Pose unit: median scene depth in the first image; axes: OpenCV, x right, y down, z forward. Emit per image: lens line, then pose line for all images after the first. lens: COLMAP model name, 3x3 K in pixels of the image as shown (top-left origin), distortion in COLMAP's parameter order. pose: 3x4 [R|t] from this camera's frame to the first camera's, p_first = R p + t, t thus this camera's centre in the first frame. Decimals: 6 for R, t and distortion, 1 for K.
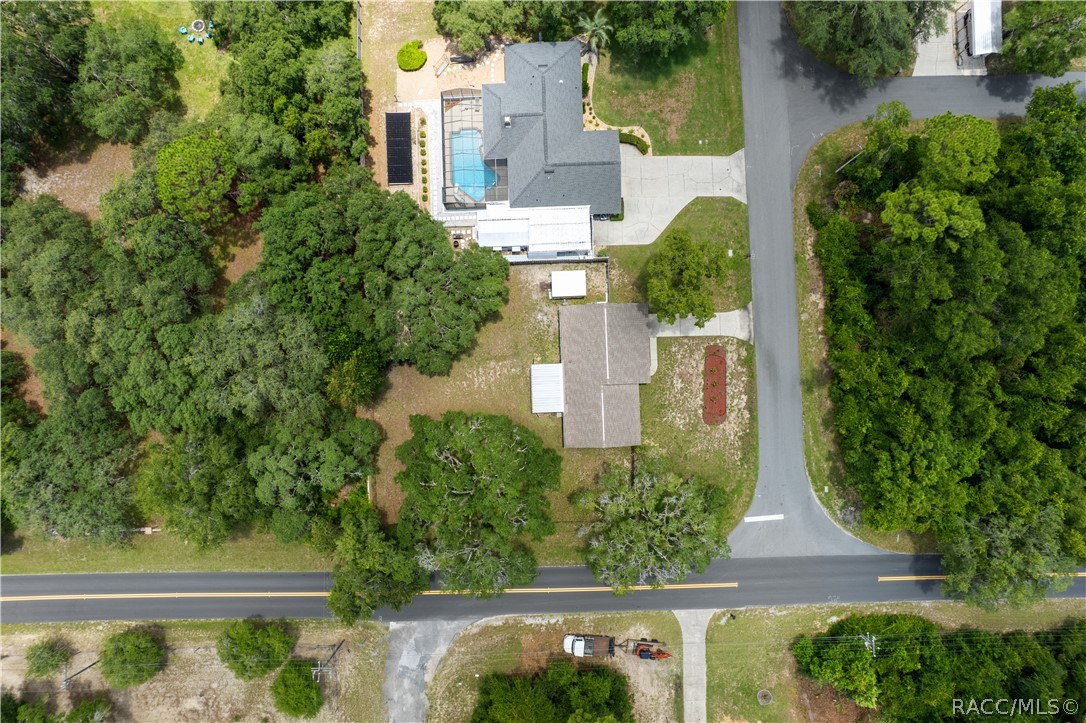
lens RADIAL K [[692.2, 0, 543.0], [0, 692.2, 361.5], [0, 0, 1]] dist [-0.044739, 0.000499]
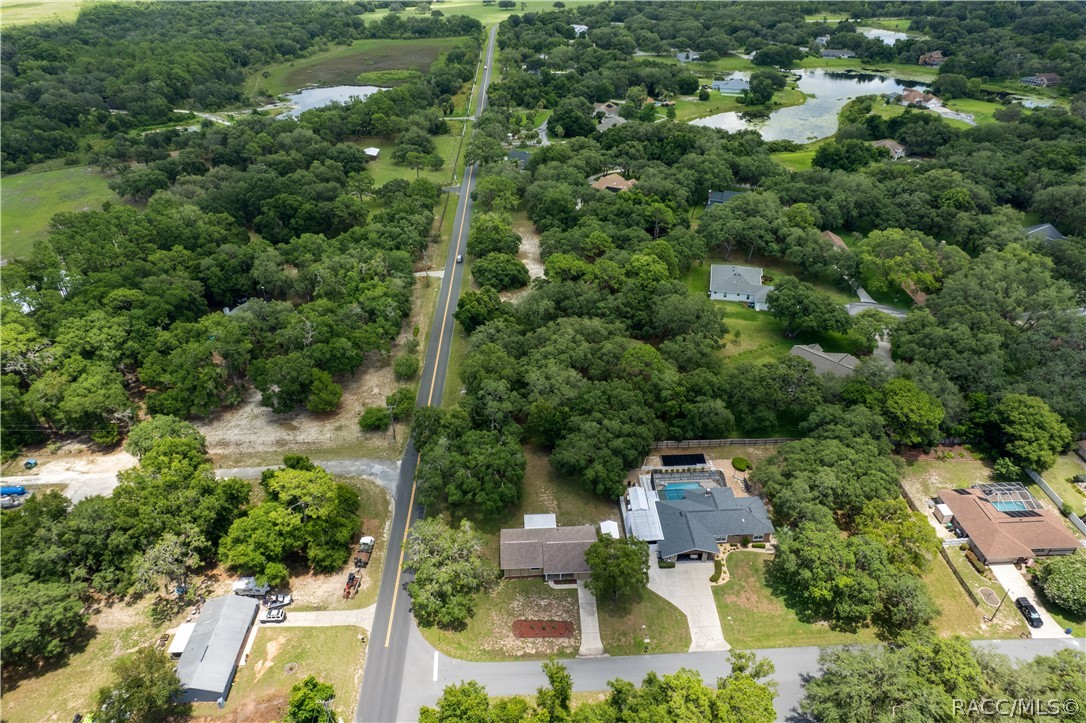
lens RADIAL K [[692.2, 0, 543.0], [0, 692.2, 361.5], [0, 0, 1]] dist [-0.044739, 0.000499]
pose [[0.006501, 0.555914, -0.831215, 1.047931], [-0.999540, 0.028242, 0.011071, 0.005606], [0.029629, 0.830760, 0.555841, -0.138234]]
